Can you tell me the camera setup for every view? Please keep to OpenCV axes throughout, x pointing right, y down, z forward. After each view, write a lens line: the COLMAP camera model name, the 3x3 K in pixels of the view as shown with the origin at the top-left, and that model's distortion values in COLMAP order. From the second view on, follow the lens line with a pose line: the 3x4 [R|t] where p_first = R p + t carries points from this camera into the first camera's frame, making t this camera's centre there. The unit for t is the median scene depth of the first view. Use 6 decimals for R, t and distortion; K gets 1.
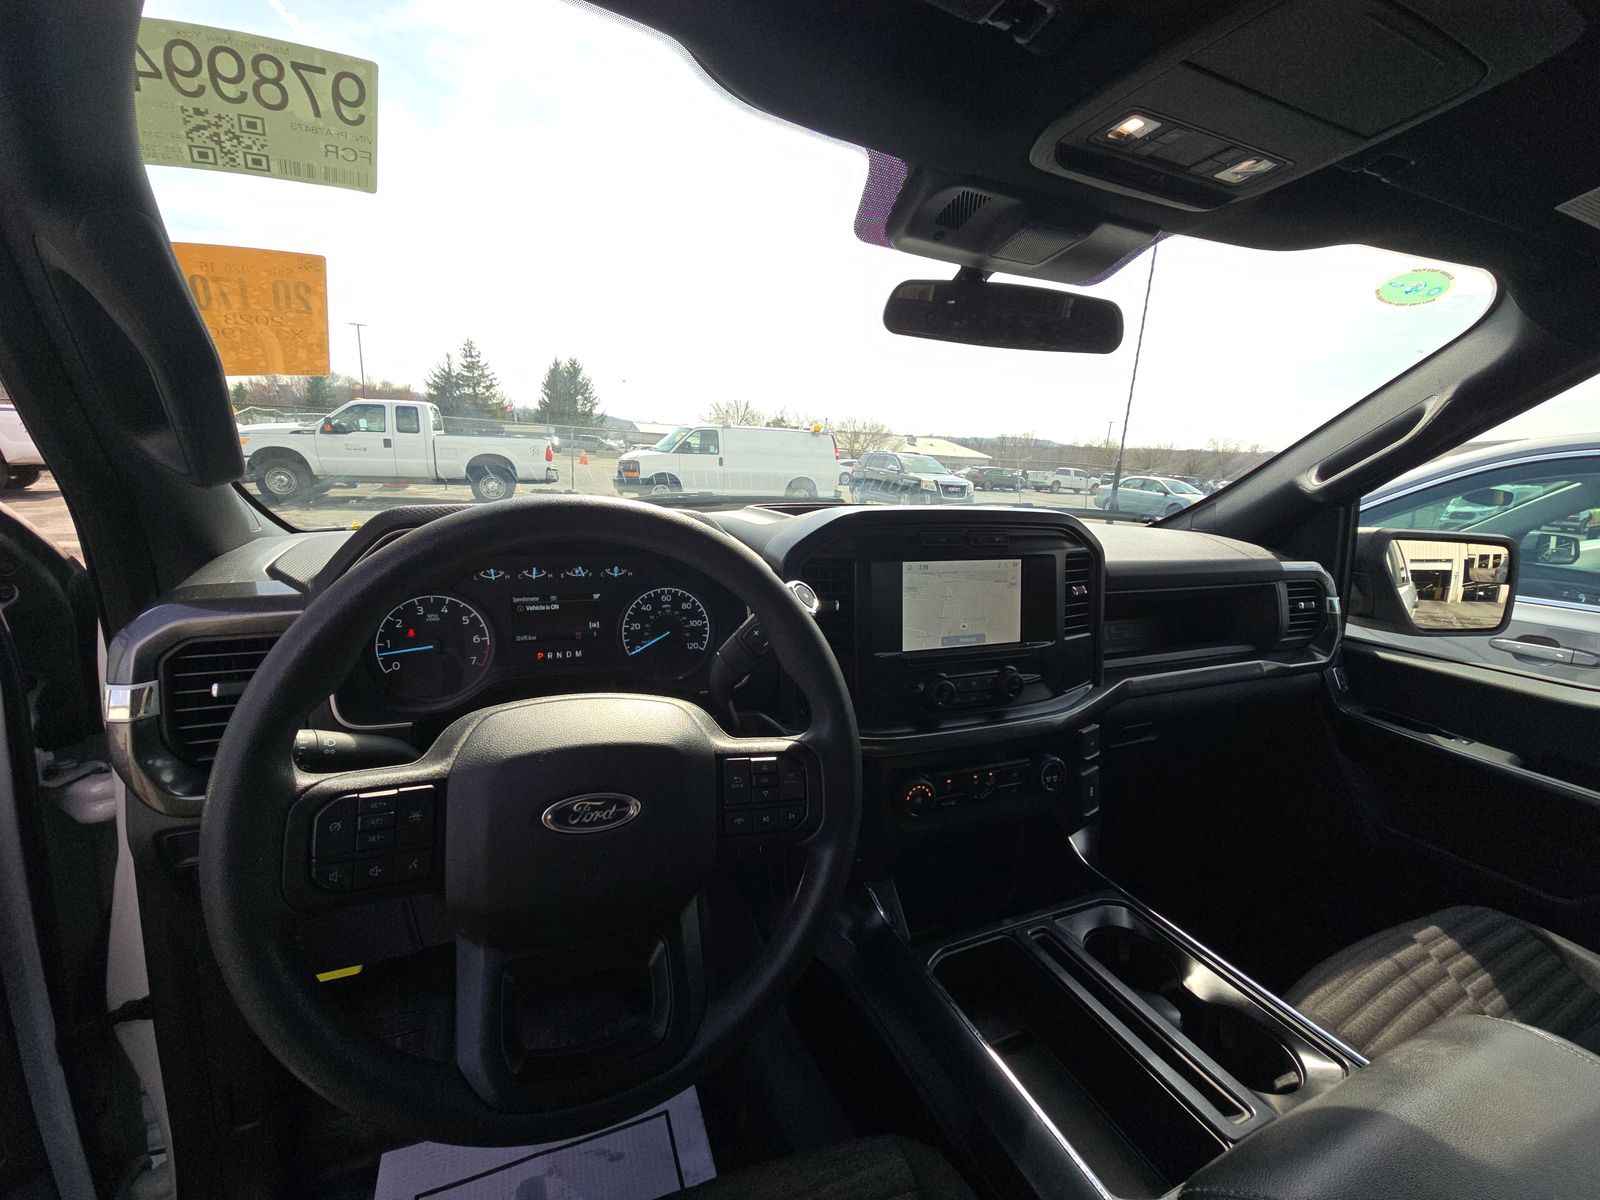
lens RADIAL K [[644.9, 0, 799.6], [0, 644.9, 578.9], [0, 0, 1]] dist [0.000882, -0.009600]
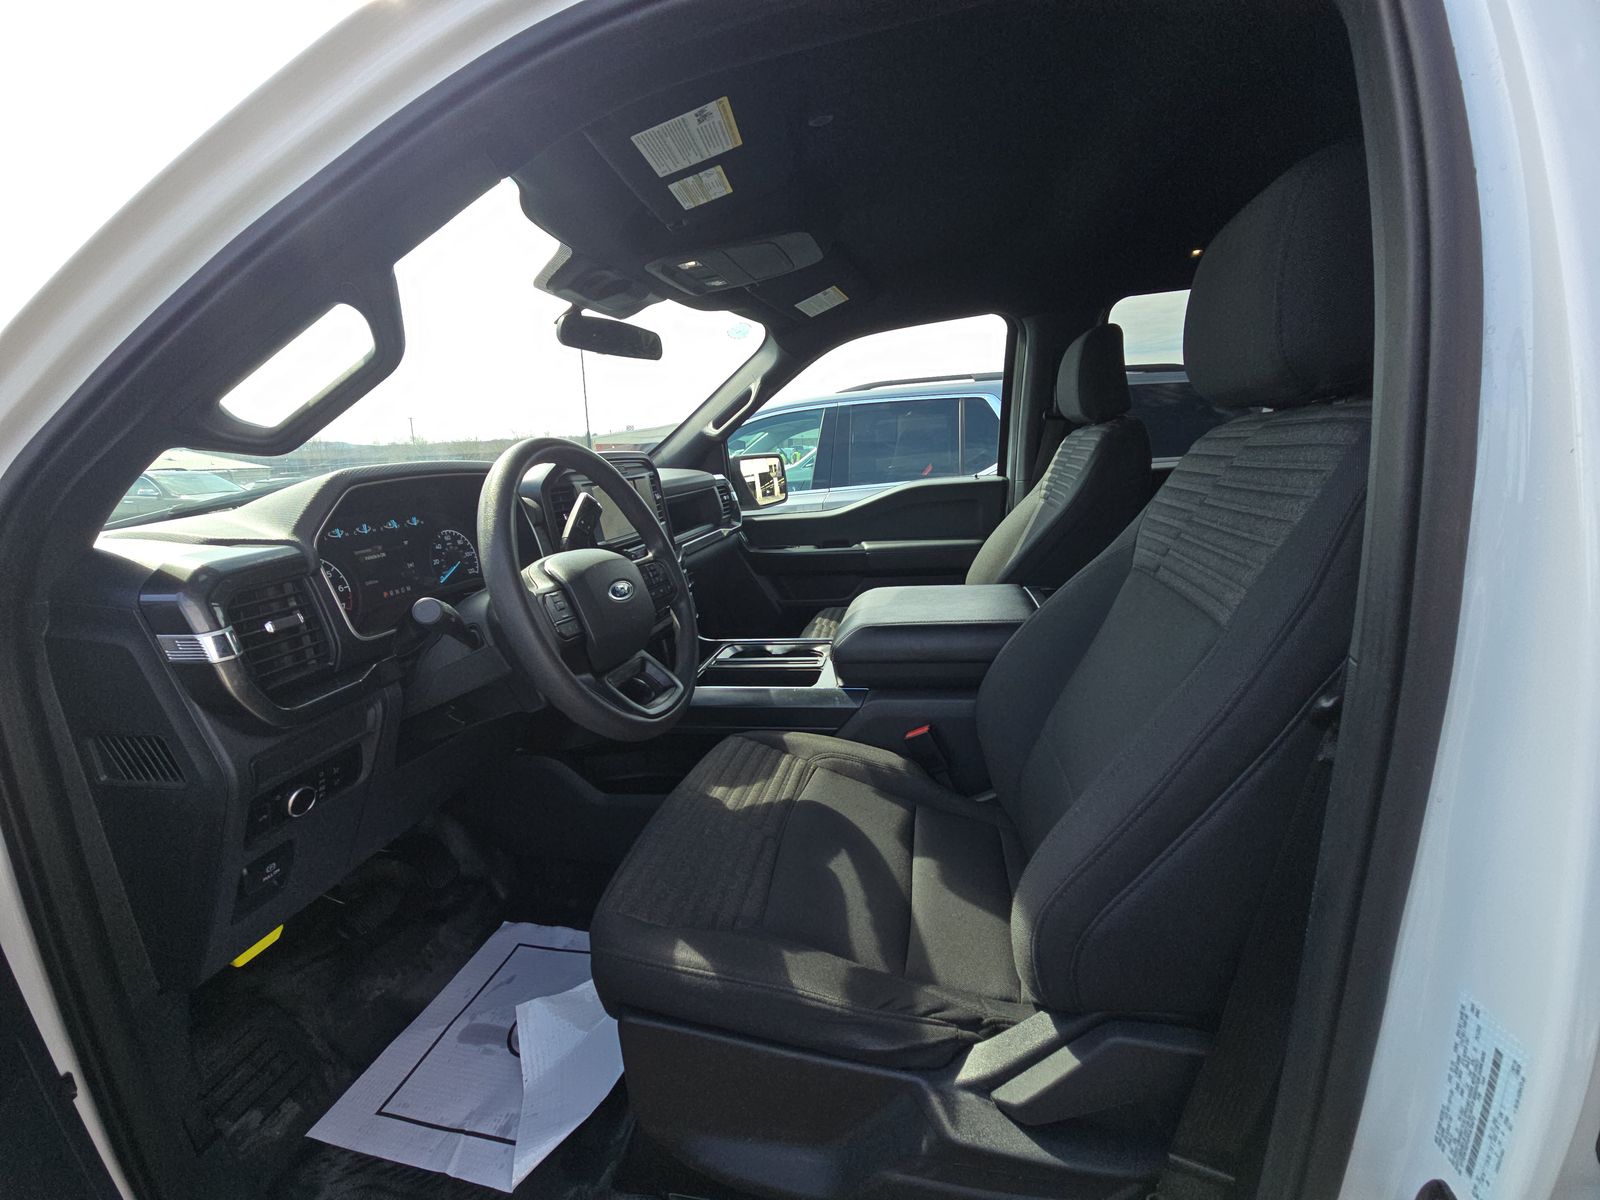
lens RADIAL K [[644.9, 0, 799.6], [0, 644.9, 578.9], [0, 0, 1]] dist [0.000882, -0.009600]
pose [[0.565466, -0.243126, 0.788123, -0.850627], [0.235298, 0.963408, 0.128377, 0.109481], [-0.790496, 0.112851, 0.601981, -0.355380]]
